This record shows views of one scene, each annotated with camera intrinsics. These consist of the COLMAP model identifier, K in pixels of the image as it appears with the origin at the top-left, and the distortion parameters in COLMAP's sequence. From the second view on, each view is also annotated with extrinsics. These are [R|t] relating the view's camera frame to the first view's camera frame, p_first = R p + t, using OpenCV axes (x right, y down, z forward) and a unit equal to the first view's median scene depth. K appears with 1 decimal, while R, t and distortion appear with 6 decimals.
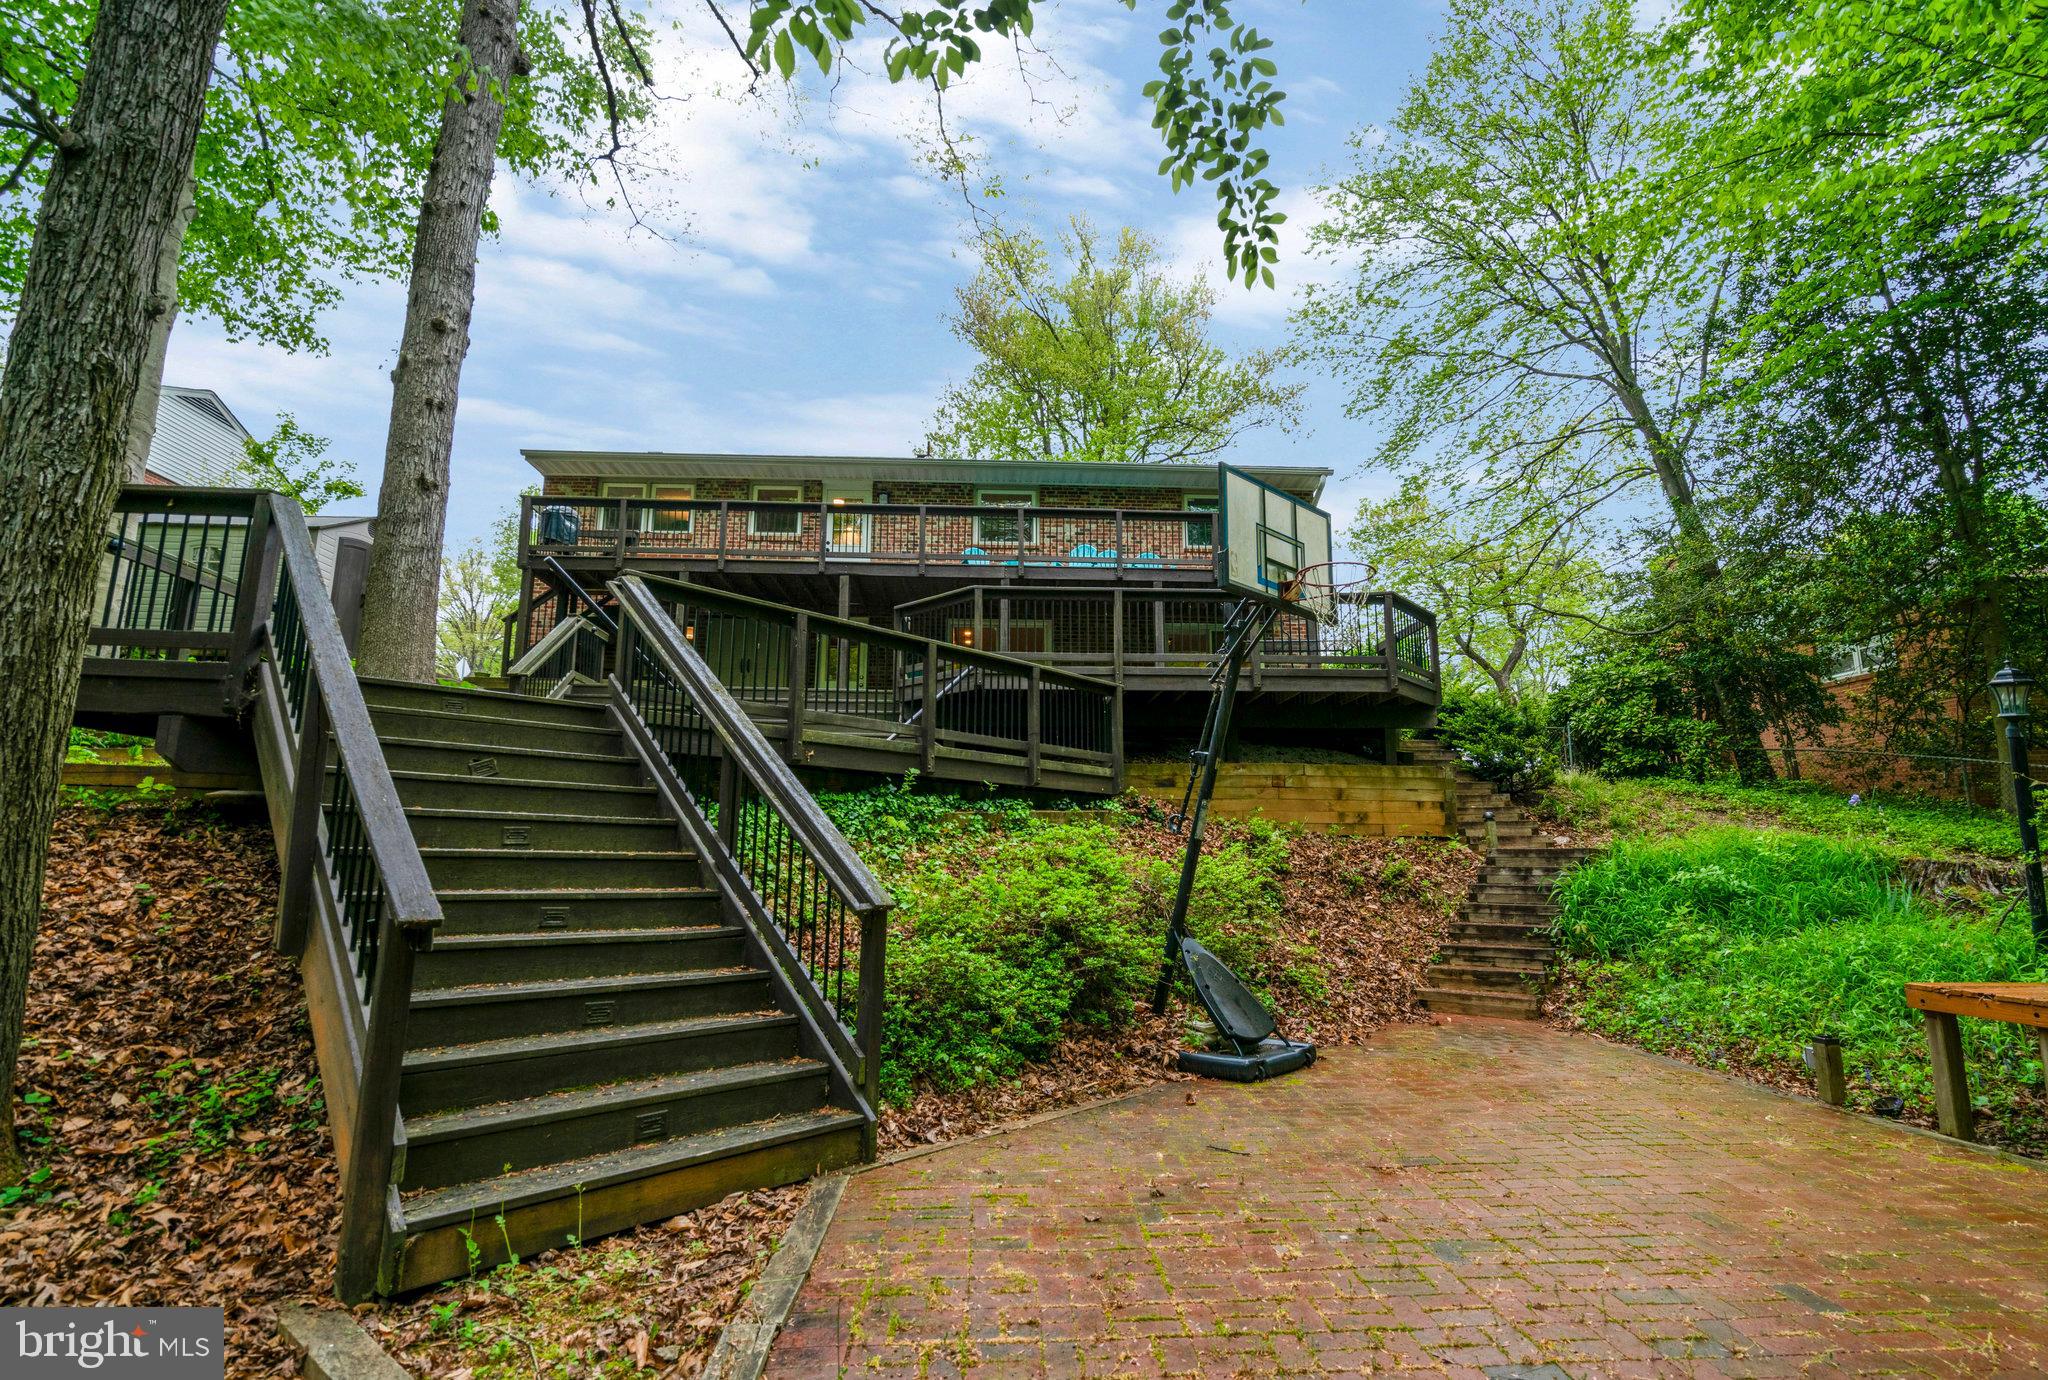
lens RADIAL K [[944.4, 0, 1024.0], [0, 944.4, 690.0], [0, 0, 1]] dist [-0.003175, -0.000214]
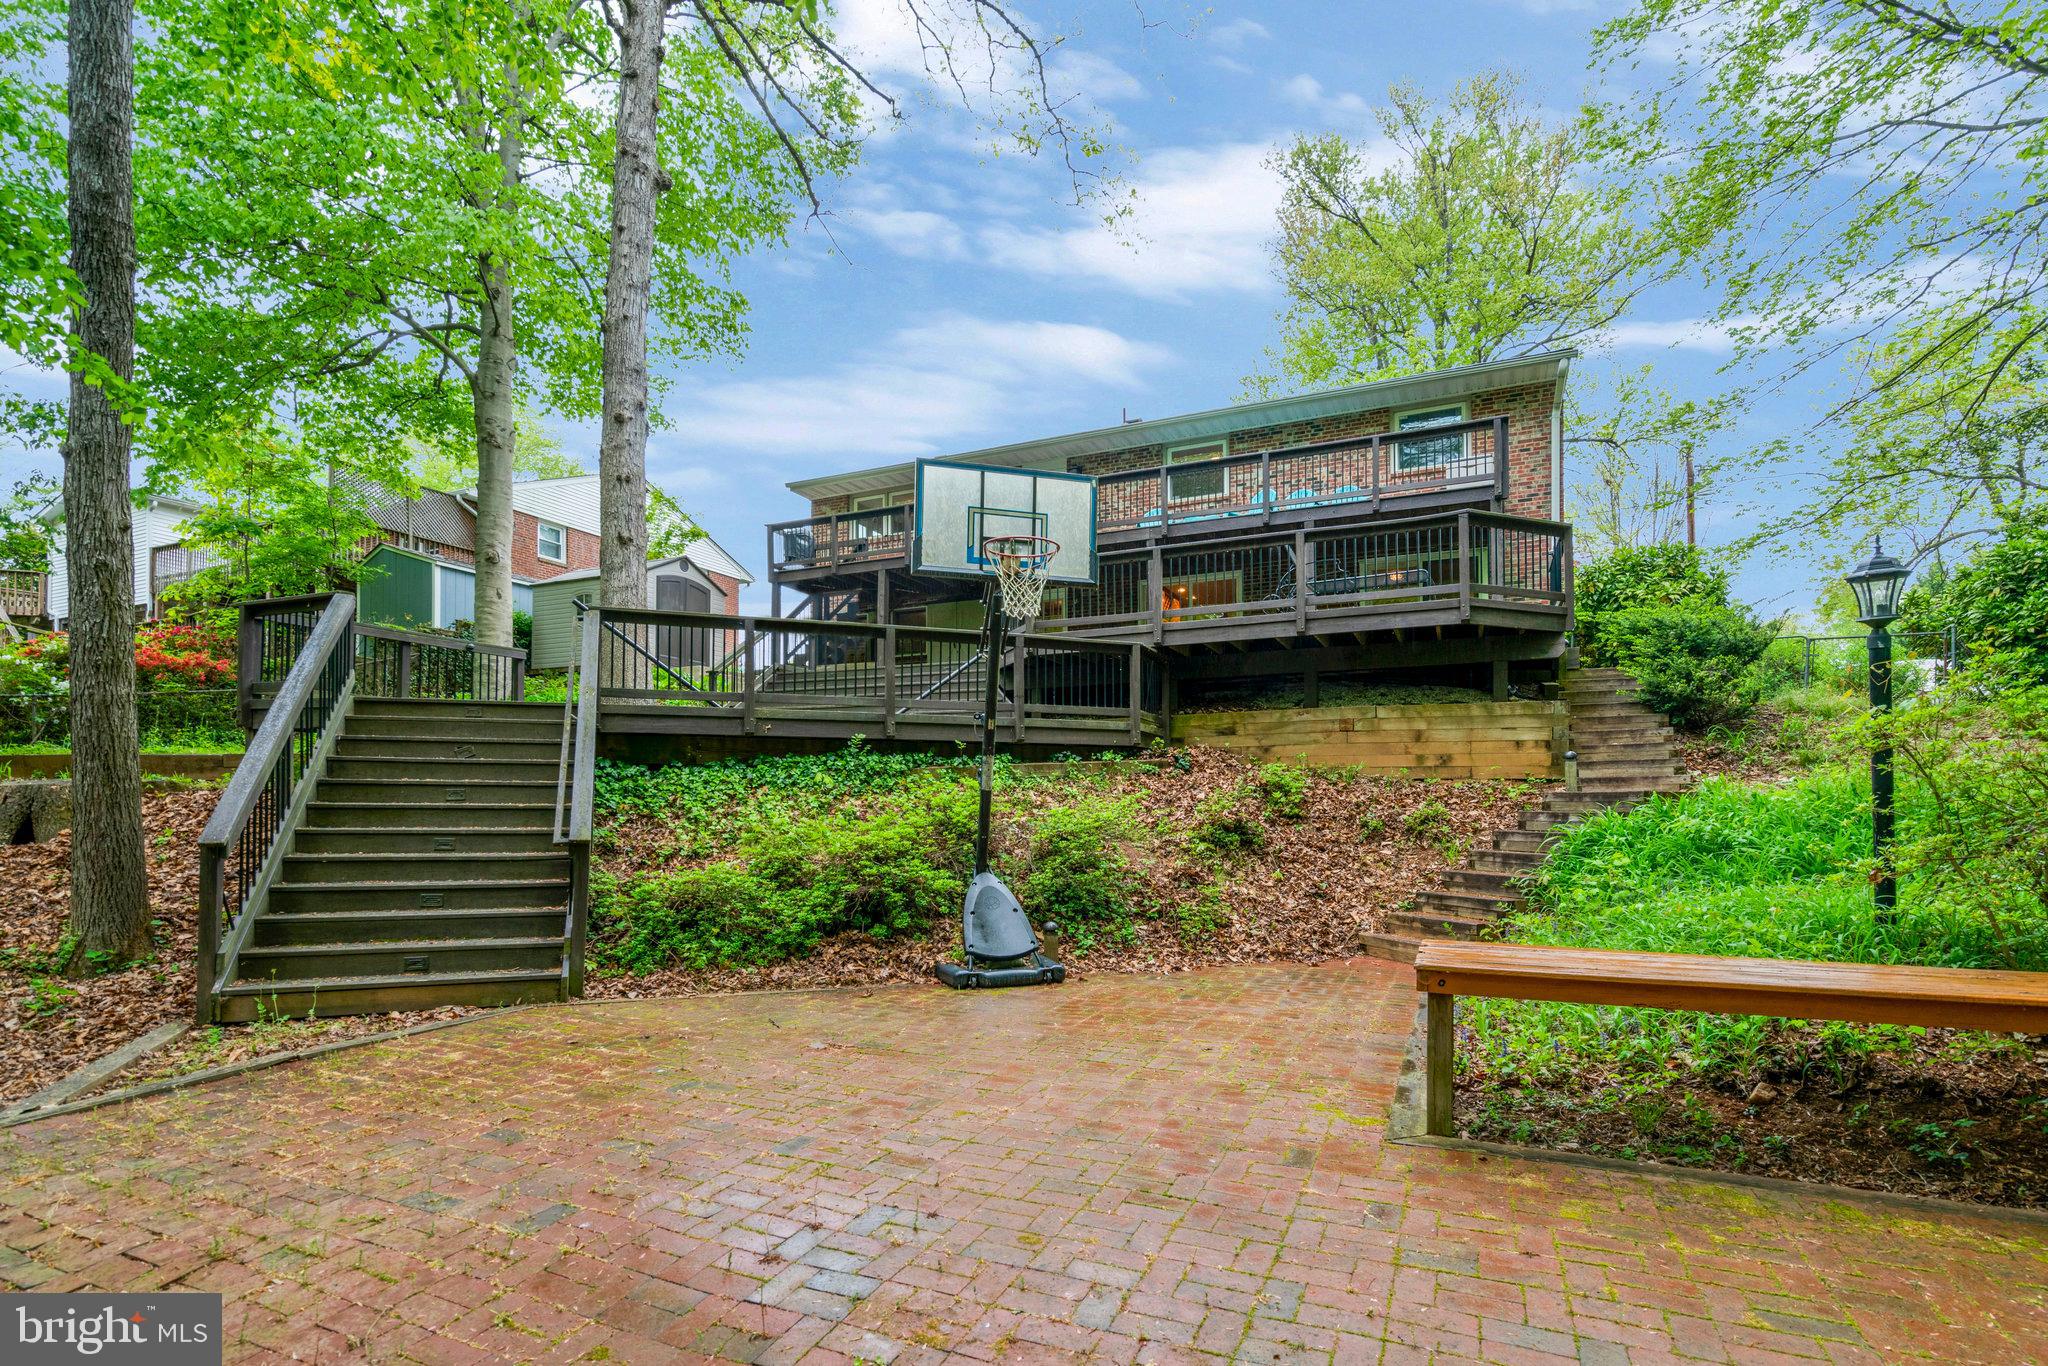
lens RADIAL K [[887.7, 0, 1022.7], [0, 887.7, 782.5], [0, 0, 1]] dist [-0.007572, 0.000886]
pose [[0.899306, -0.011965, -0.437155, 0.424340], [0.080237, 0.987171, 0.138043, 0.001720], [0.429895, -0.159219, 0.888729, 0.033365]]
